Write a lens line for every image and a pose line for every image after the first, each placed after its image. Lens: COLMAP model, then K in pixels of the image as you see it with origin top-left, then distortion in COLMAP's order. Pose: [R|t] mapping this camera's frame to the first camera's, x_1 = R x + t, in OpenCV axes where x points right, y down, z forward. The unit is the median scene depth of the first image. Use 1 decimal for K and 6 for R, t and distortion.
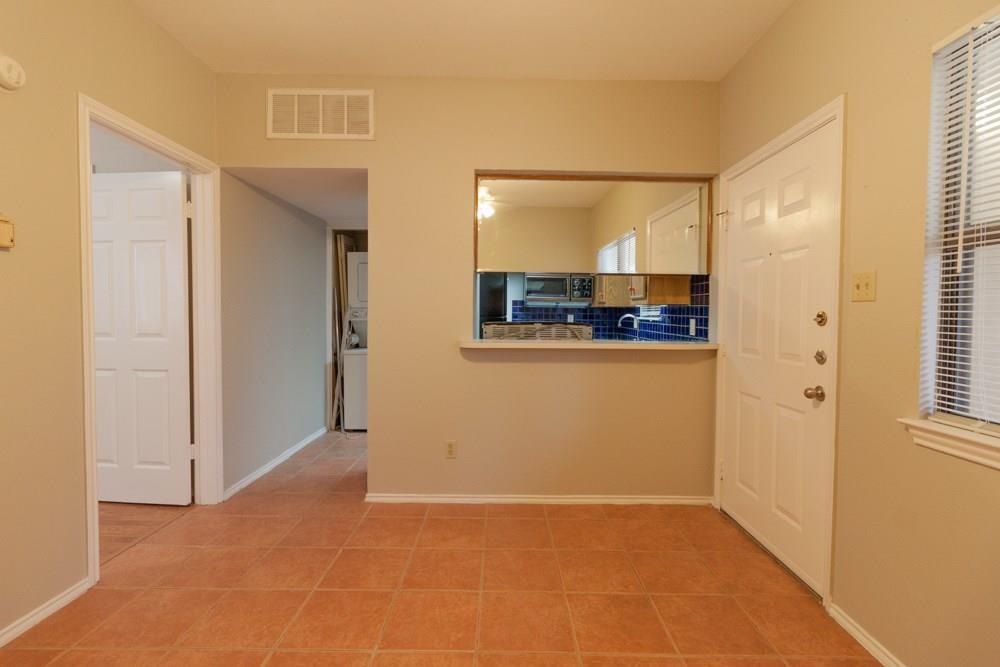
lens RADIAL K [[466.7, 0, 497.2], [0, 466.7, 328.8], [0, 0, 1]] dist [-0.001155, -0.000421]
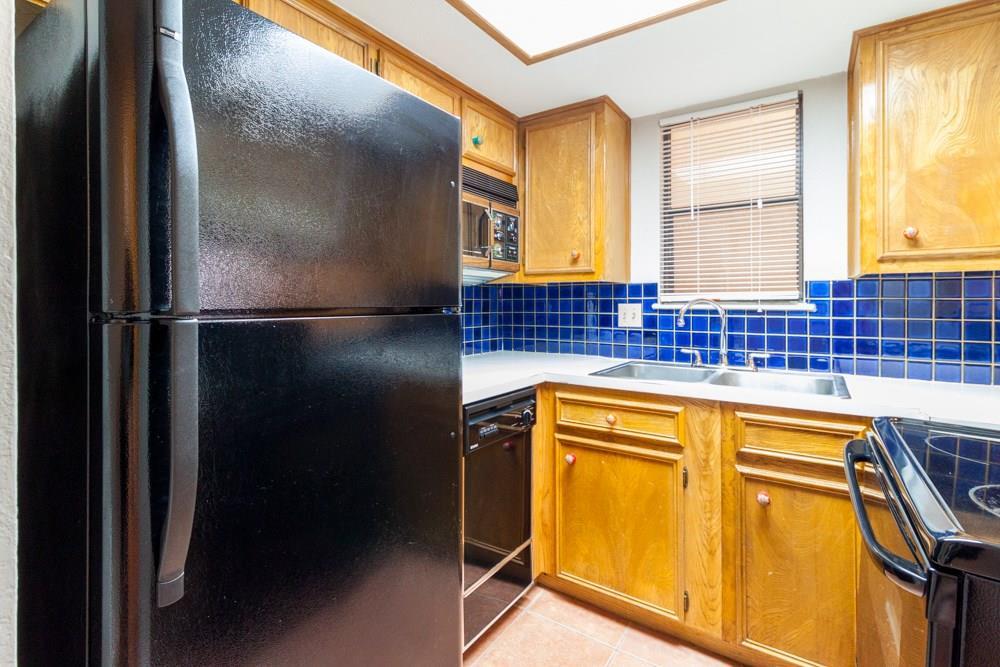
lens RADIAL K [[468.8, 0, 507.7], [0, 468.8, 302.4], [0, 0, 1]] dist [-0.001948, -0.000567]
pose [[0.553875, -0.008850, 0.832553, -0.294784], [0.035433, 0.999288, -0.012950, -0.040966], [-0.831846, 0.036672, 0.553794, 1.335147]]
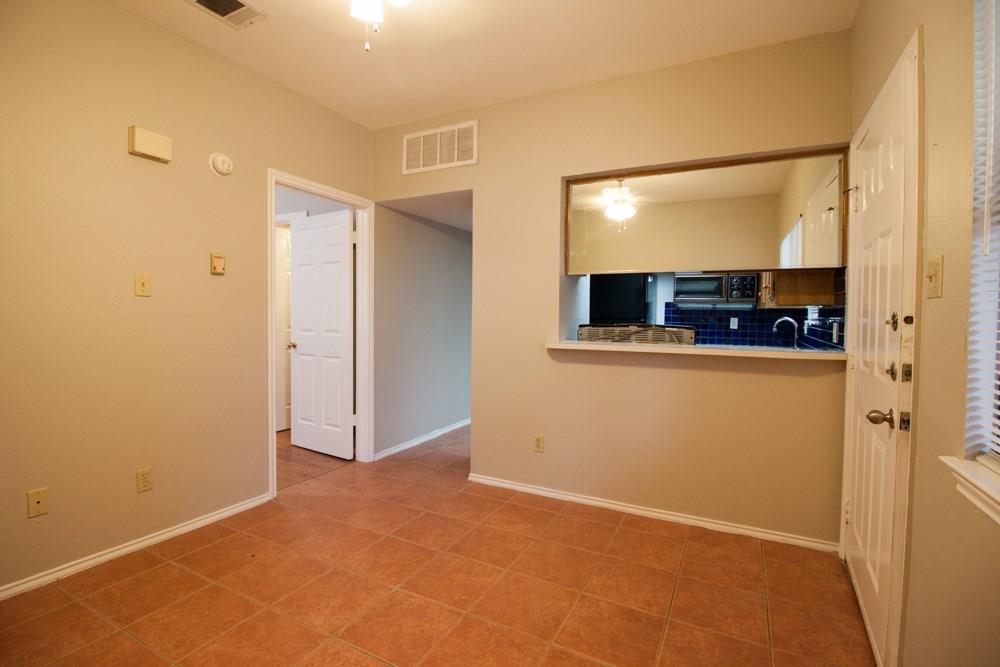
lens RADIAL K [[465.2, 0, 488.6], [0, 465.2, 328.1], [0, 0, 1]] dist [-0.001170, -0.016943]
pose [[0.883451, 0.013157, -0.468340, 0.295379], [-0.017349, 0.999839, -0.004638, 0.002985], [0.468203, 0.012223, 0.883536, 0.012175]]
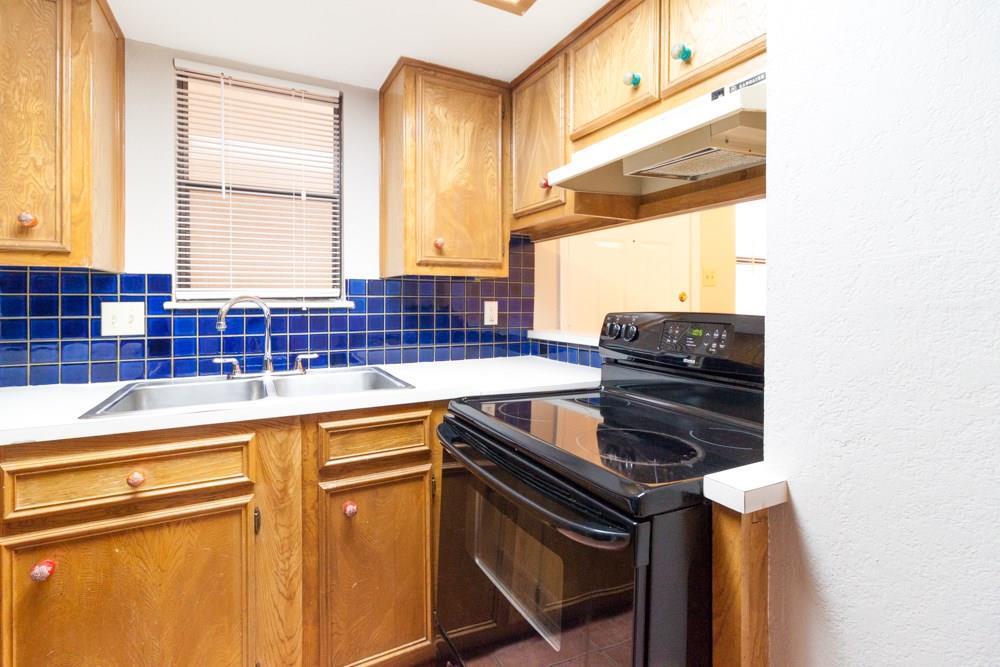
lens RADIAL K [[460.2, 0, 501.2], [0, 460.2, 299.7], [0, 0, 1]] dist [0.001150, 0.000307]
pose [[-0.463040, -0.009966, 0.886282, -0.210062], [0.029476, 0.999211, 0.026635, -0.045890], [-0.885847, 0.038457, -0.462380, 1.457938]]
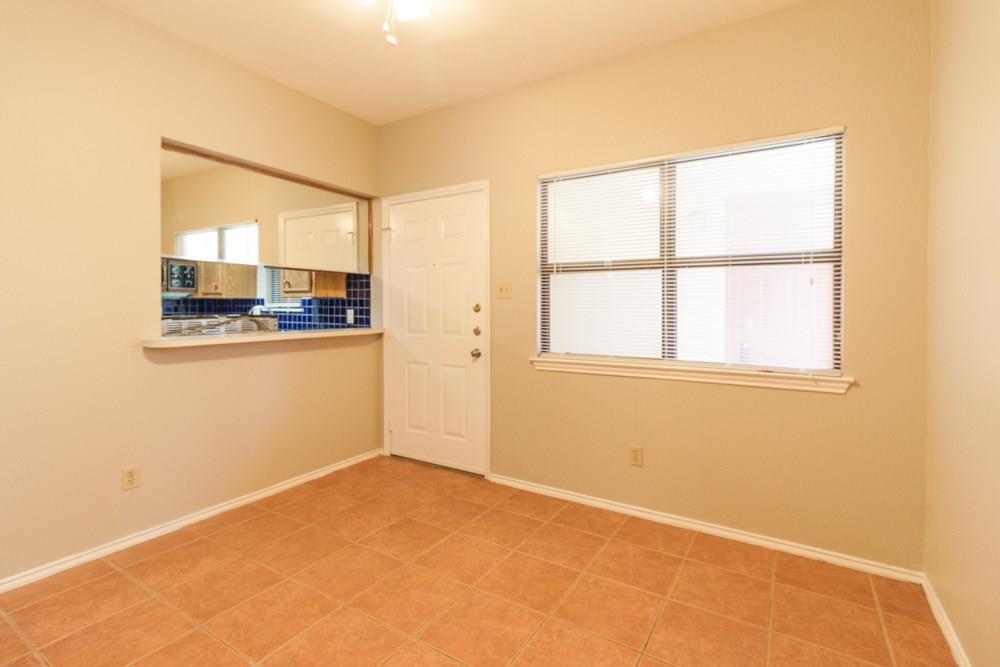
lens RADIAL K [[467.0, 0, 513.0], [0, 467.0, 312.2], [0, 0, 1]] dist [-0.000582, -0.000493]
pose [[0.509718, -0.019996, 0.860109, -0.452874], [0.032008, 0.999479, 0.004267, -0.006702], [-0.859746, 0.025355, 0.510093, 0.027244]]
